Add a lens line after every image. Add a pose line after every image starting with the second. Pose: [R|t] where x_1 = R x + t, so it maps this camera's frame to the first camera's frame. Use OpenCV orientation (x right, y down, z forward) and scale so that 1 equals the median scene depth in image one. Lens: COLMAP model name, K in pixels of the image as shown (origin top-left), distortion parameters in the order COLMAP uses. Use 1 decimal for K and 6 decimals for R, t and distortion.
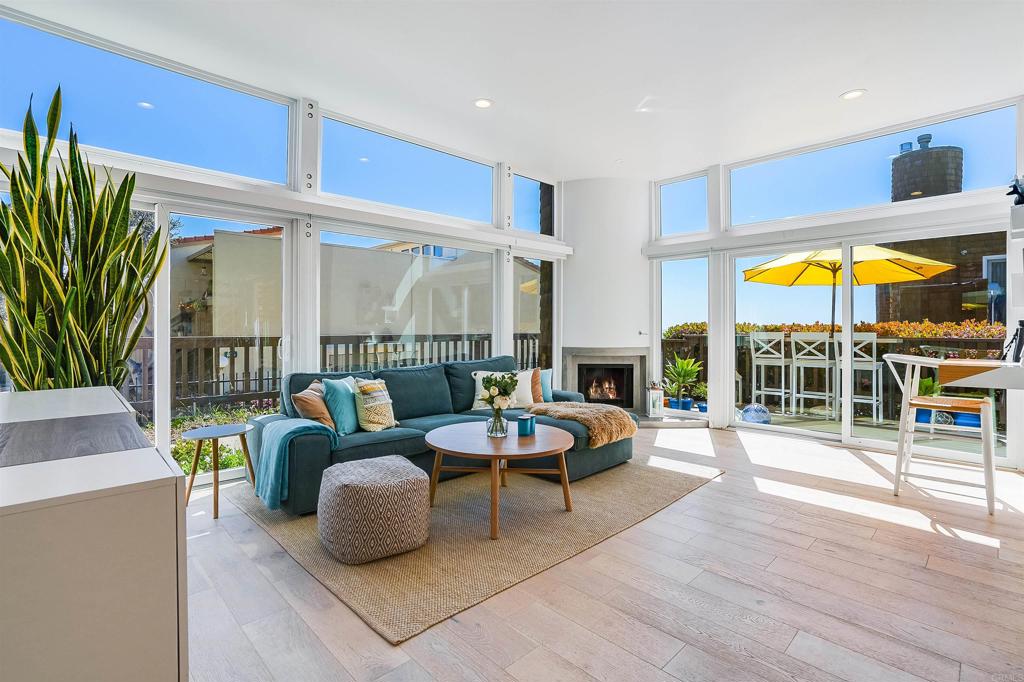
lens RADIAL K [[476.0, 0, 517.2], [0, 476.0, 332.2], [0, 0, 1]] dist [-0.030754, 0.004460]
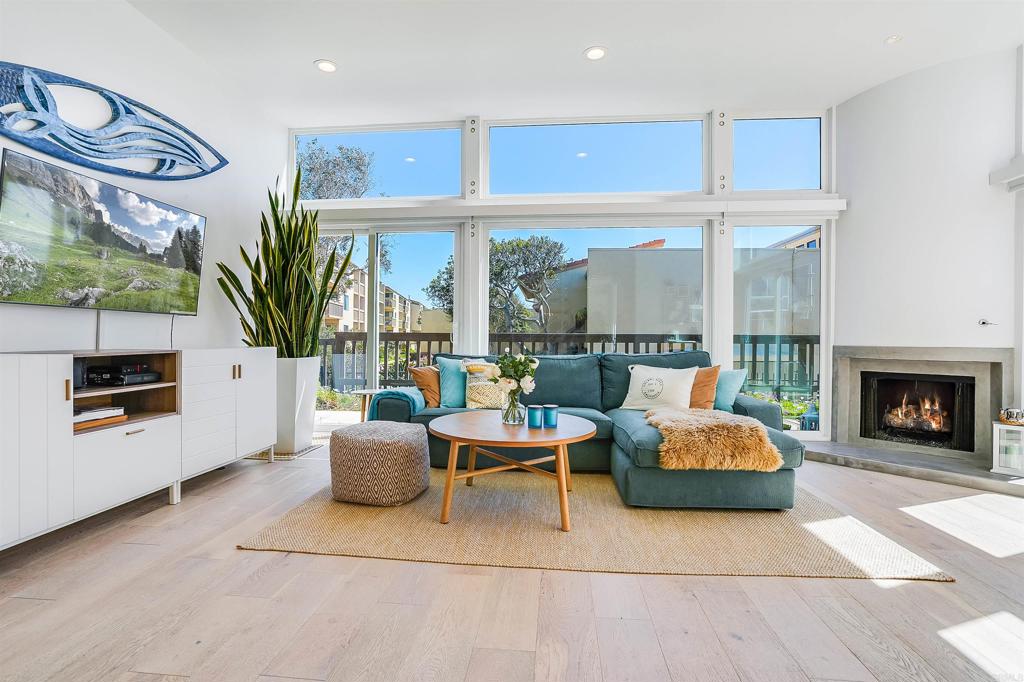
lens RADIAL K [[476.0, 0, 510.4], [0, 476.0, 340.4], [0, 0, 1]] dist [-0.030754, 0.004460]
pose [[0.652943, 0.010733, -0.757331, 0.473302], [-0.012966, 0.999911, 0.002991, 0.044021], [0.757296, 0.007866, 0.653024, 0.305846]]
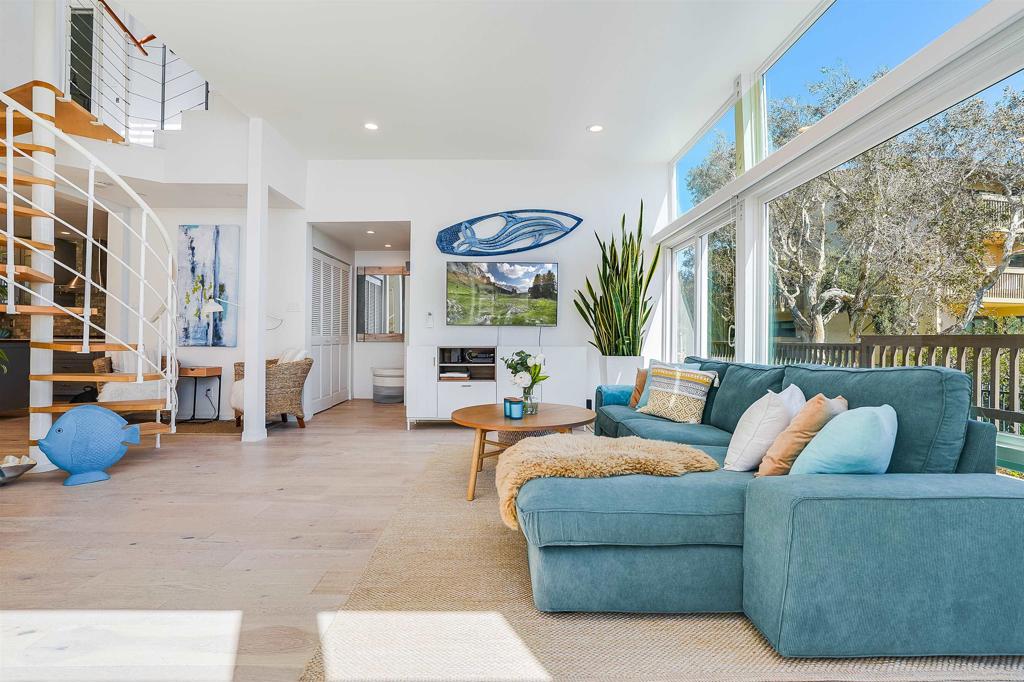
lens RADIAL K [[476.0, 0, 504.2], [0, 476.0, 334.4], [0, 0, 1]] dist [-0.030754, 0.004460]
pose [[-0.677506, -0.001212, -0.735516, 0.561856], [-0.004282, 0.999988, 0.002296, 0.030544], [0.735505, 0.004706, -0.677503, 1.250241]]
